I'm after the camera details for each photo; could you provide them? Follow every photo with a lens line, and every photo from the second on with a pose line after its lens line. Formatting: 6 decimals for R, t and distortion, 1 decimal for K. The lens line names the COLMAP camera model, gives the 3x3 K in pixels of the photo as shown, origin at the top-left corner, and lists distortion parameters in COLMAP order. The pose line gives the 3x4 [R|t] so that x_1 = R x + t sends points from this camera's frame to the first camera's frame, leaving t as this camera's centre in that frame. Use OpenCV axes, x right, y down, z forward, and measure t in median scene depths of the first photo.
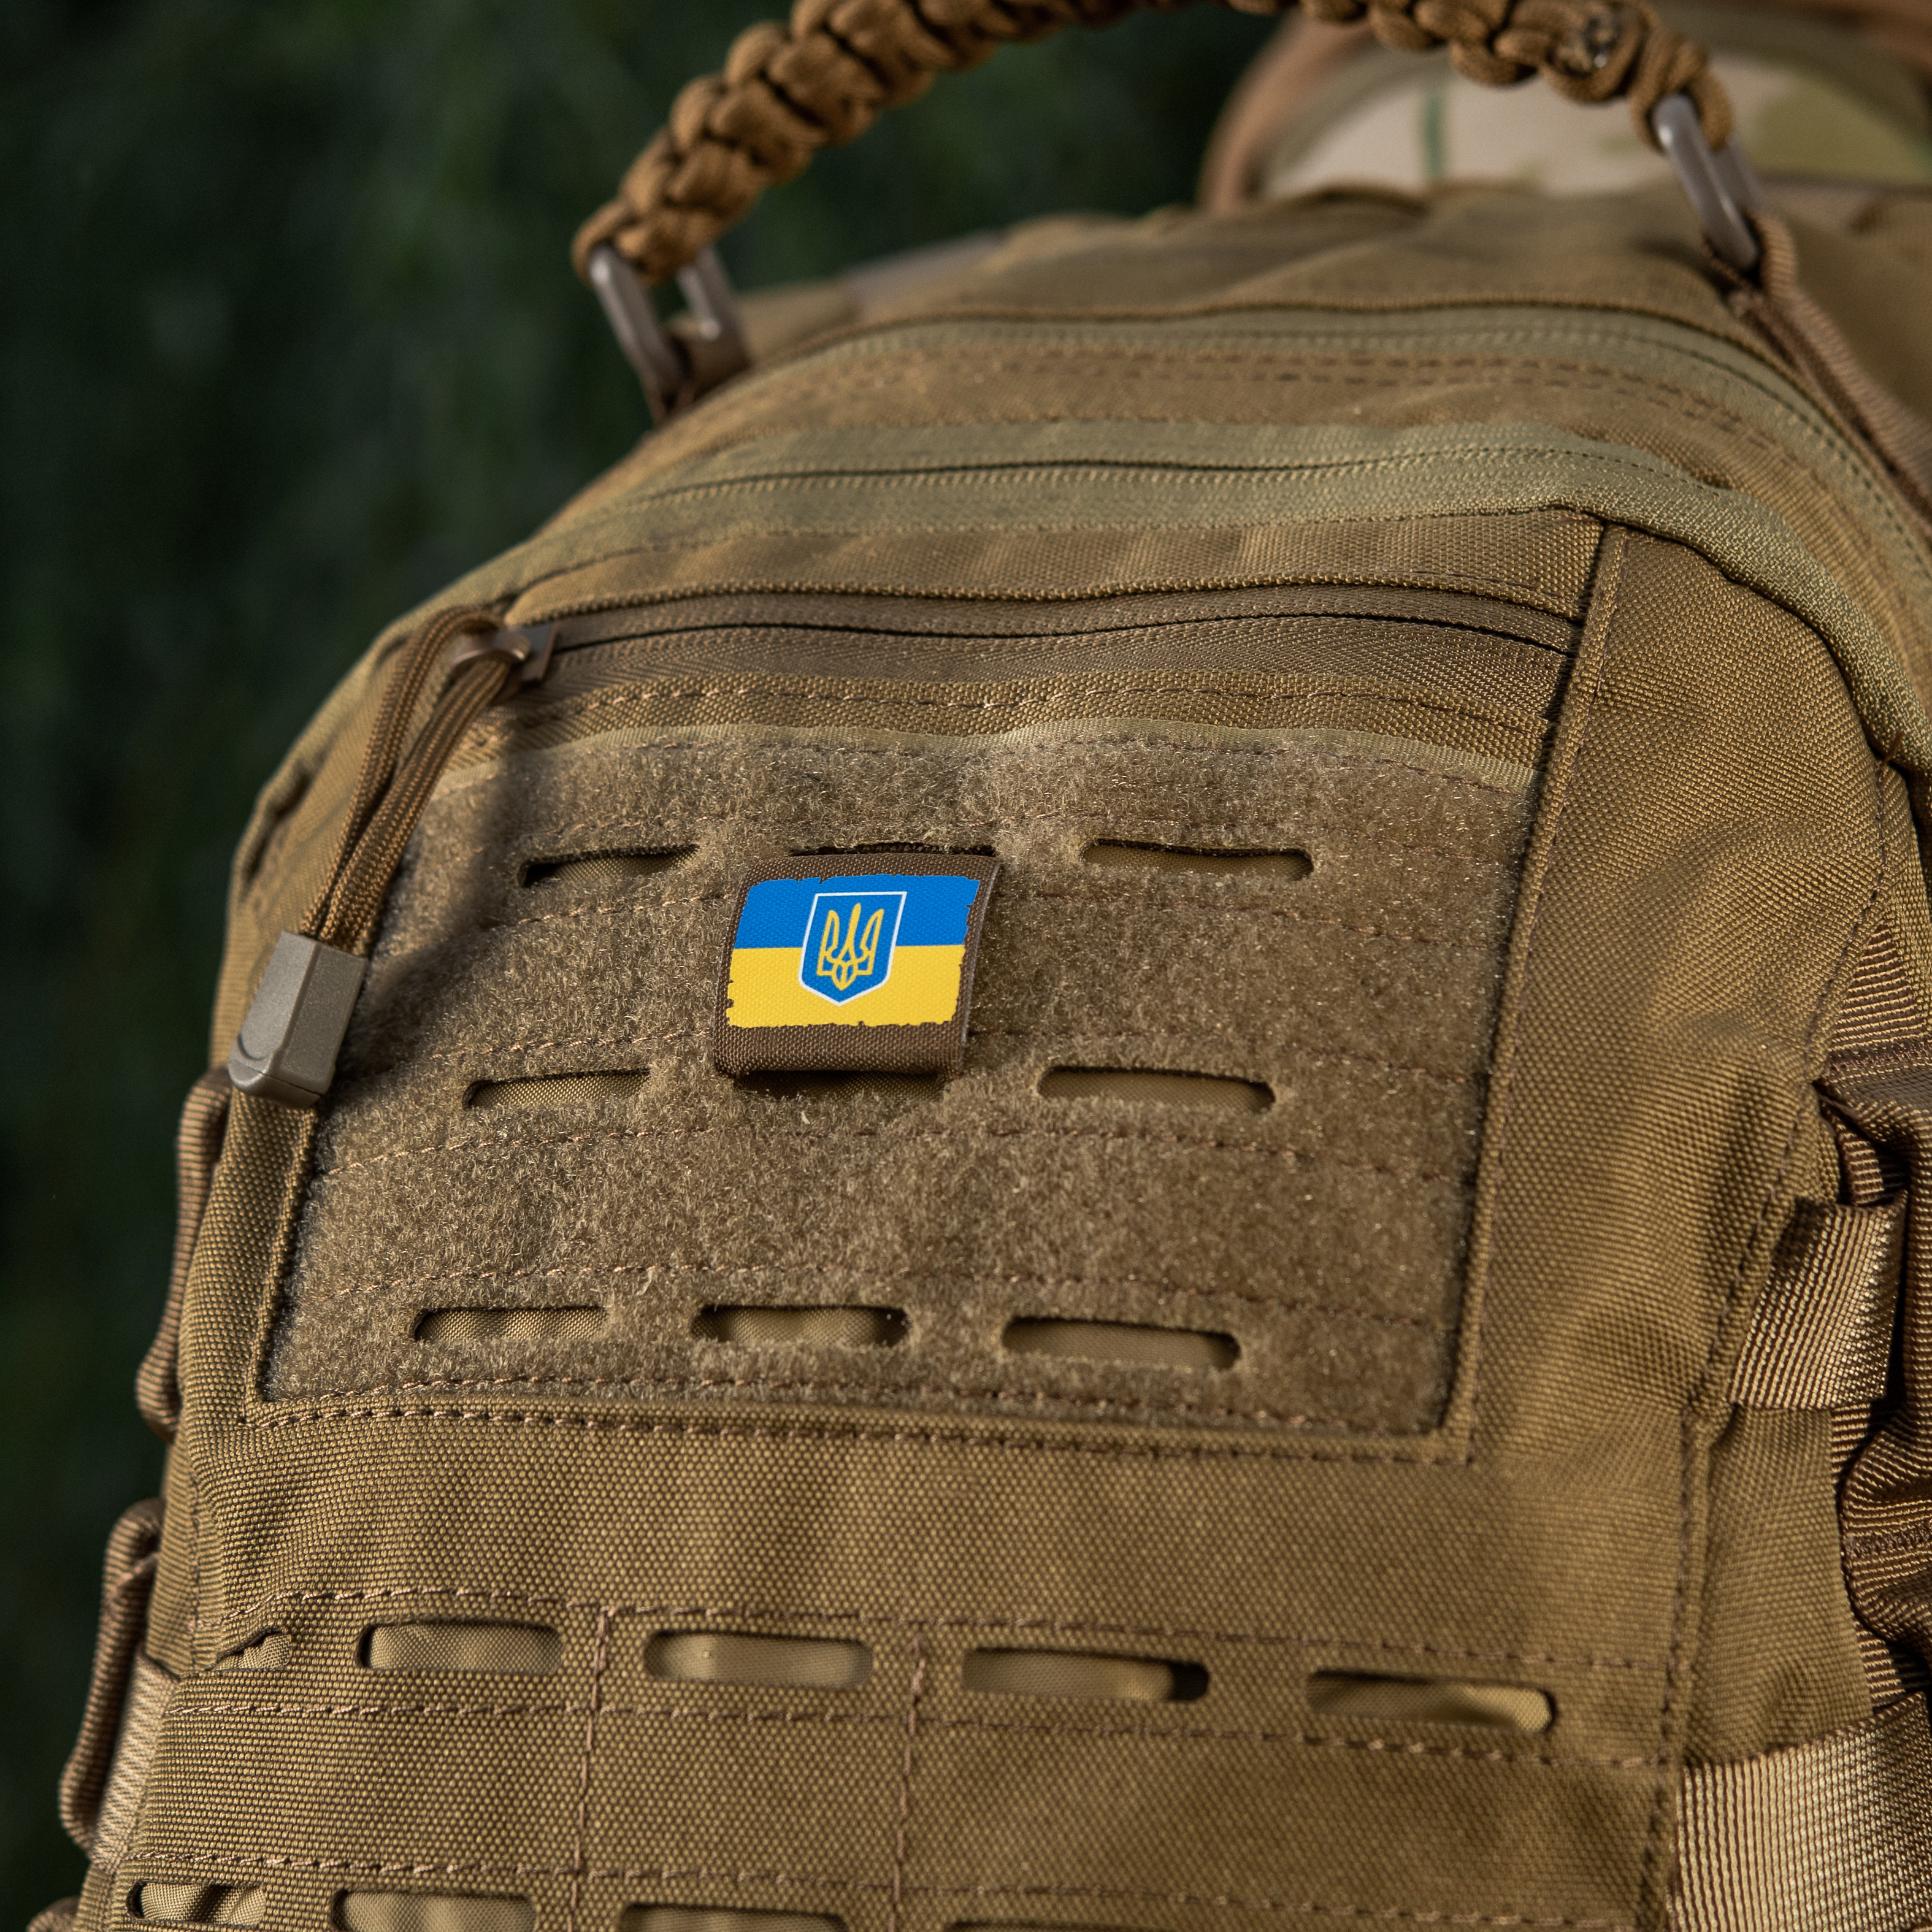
lens RADIAL K [[4847.3, 0, 1127.7], [0, 4847.3, 967.4], [0, 0, 1]] dist [-0.007097, 0.329349]
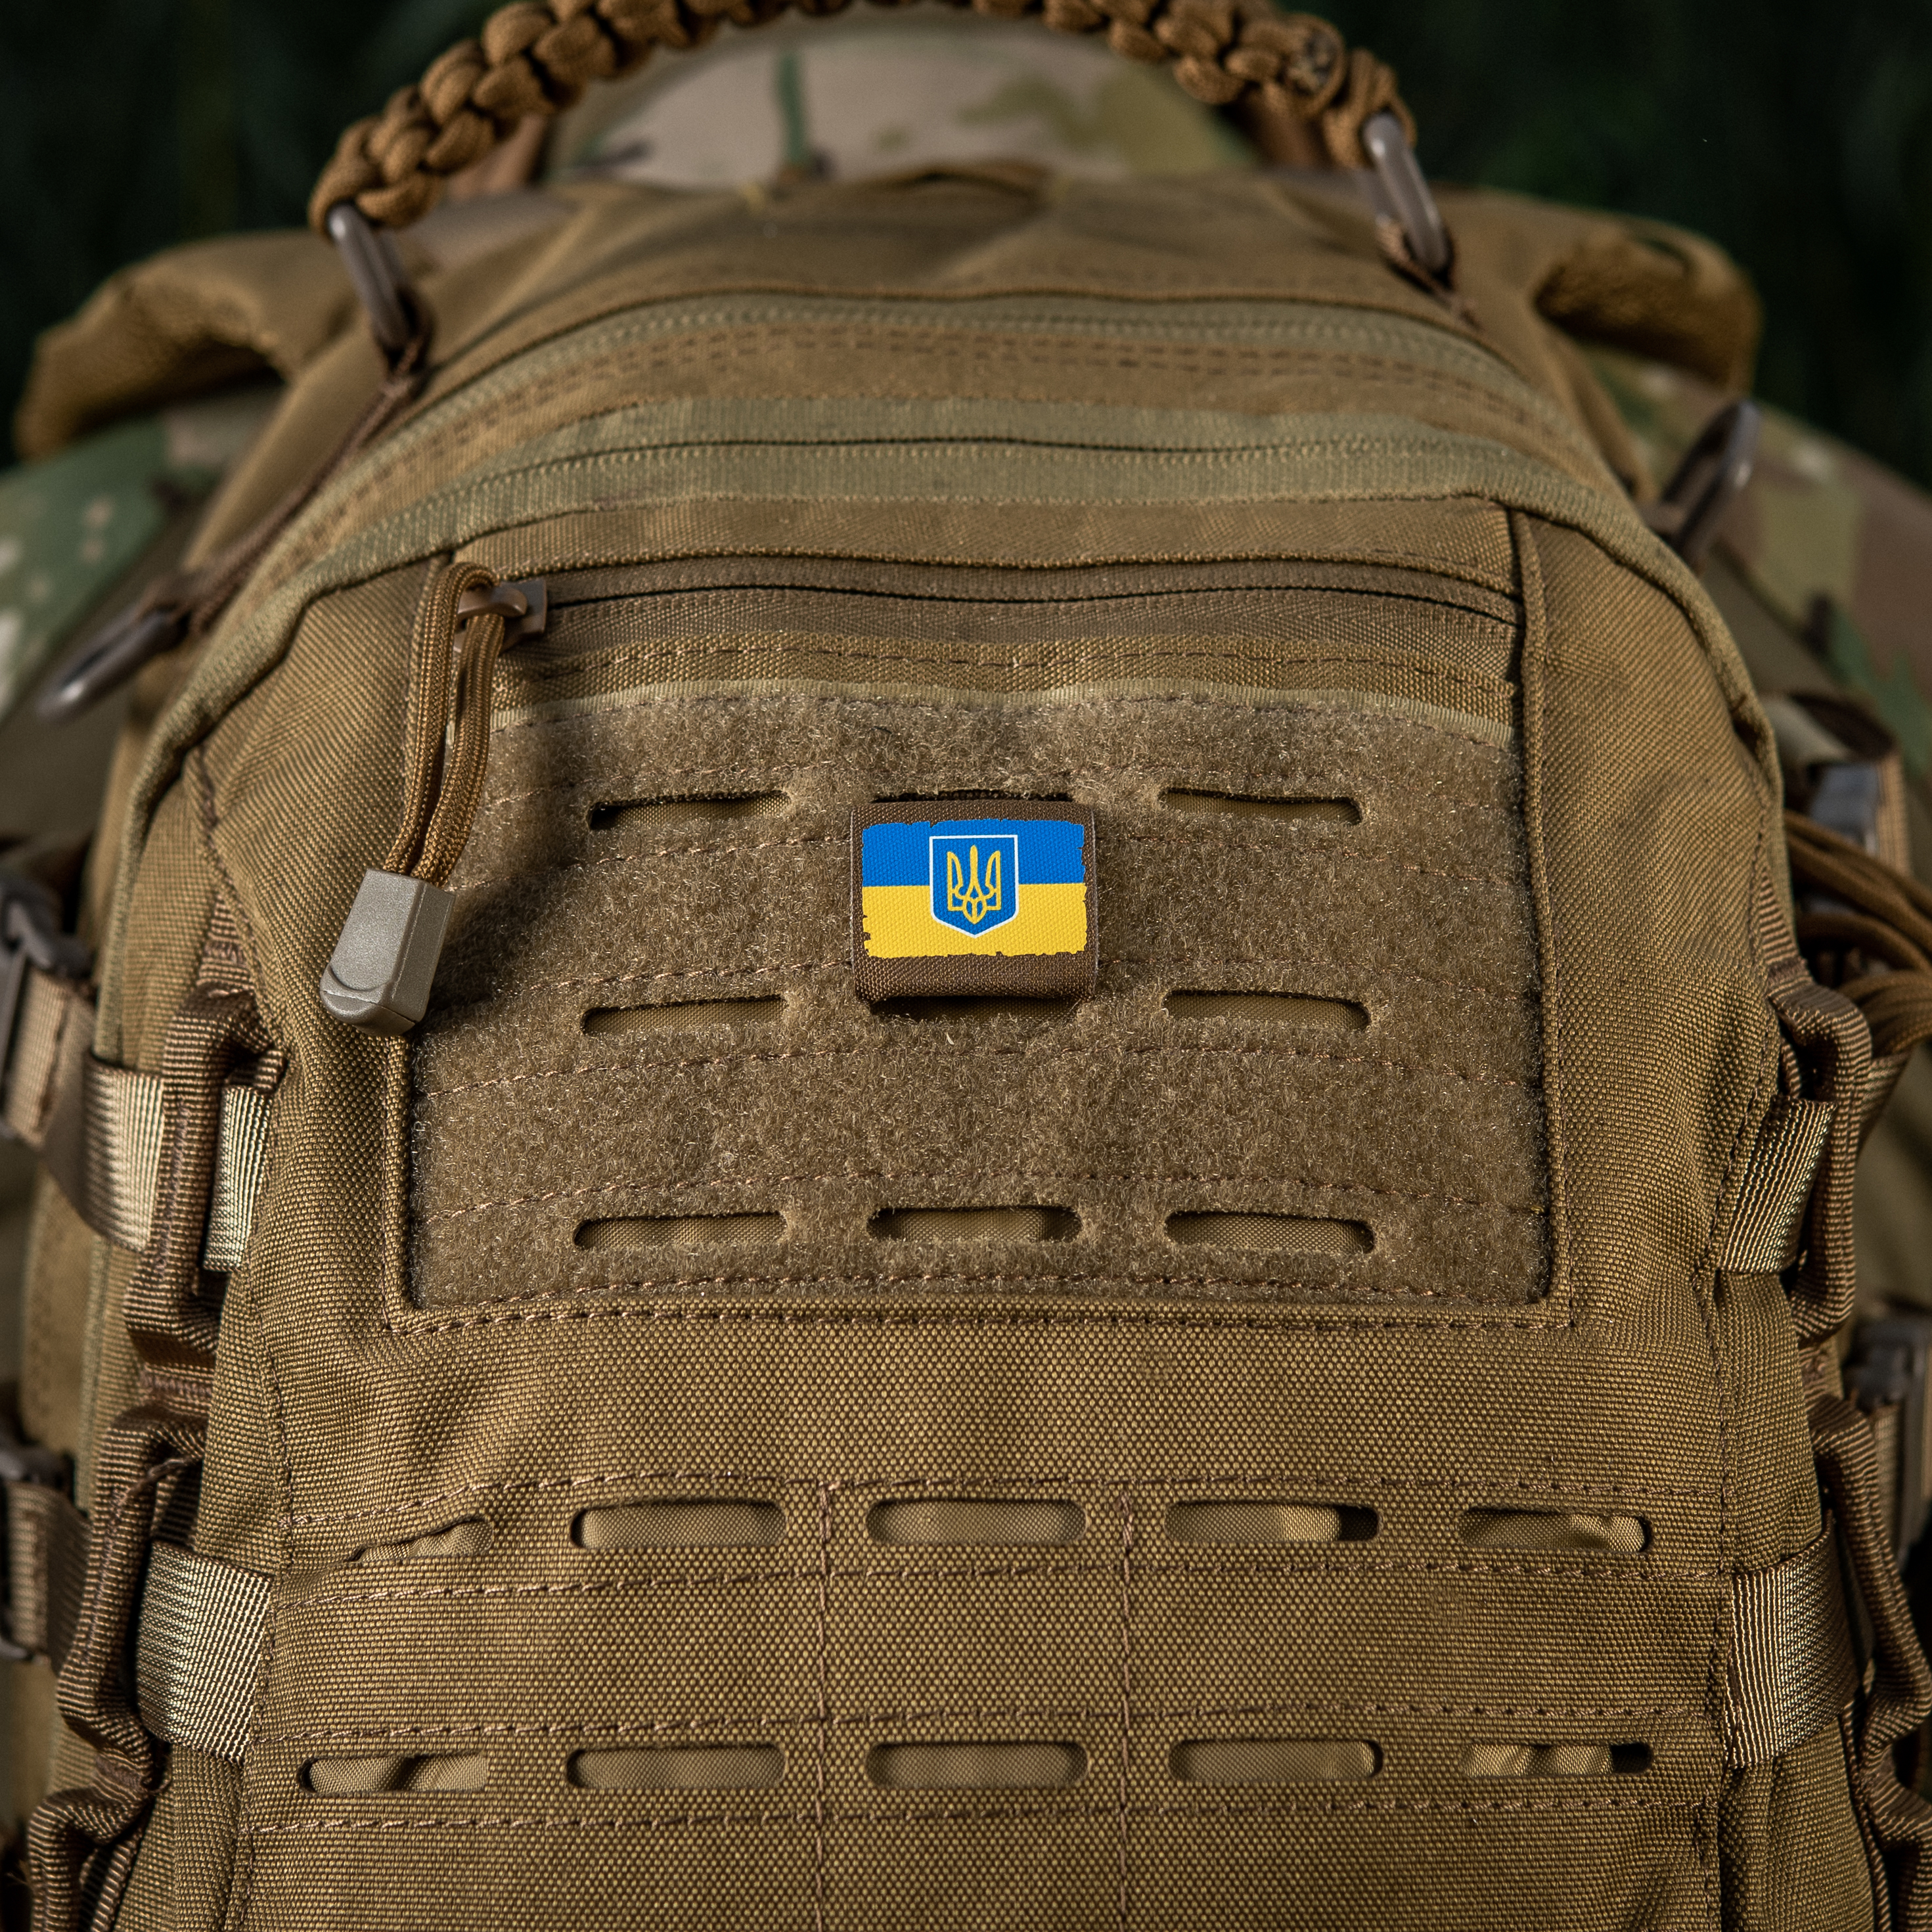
lens RADIAL K [[4847.3, 0, 1127.7], [0, 4847.3, 967.4], [0, 0, 1]] dist [-0.007097, 0.329349]
pose [[0.951442, -0.010404, 0.307651, -0.380986], [0.002826, 0.999682, 0.025066, -0.013606], [-0.307814, -0.022980, 0.951169, -0.075189]]
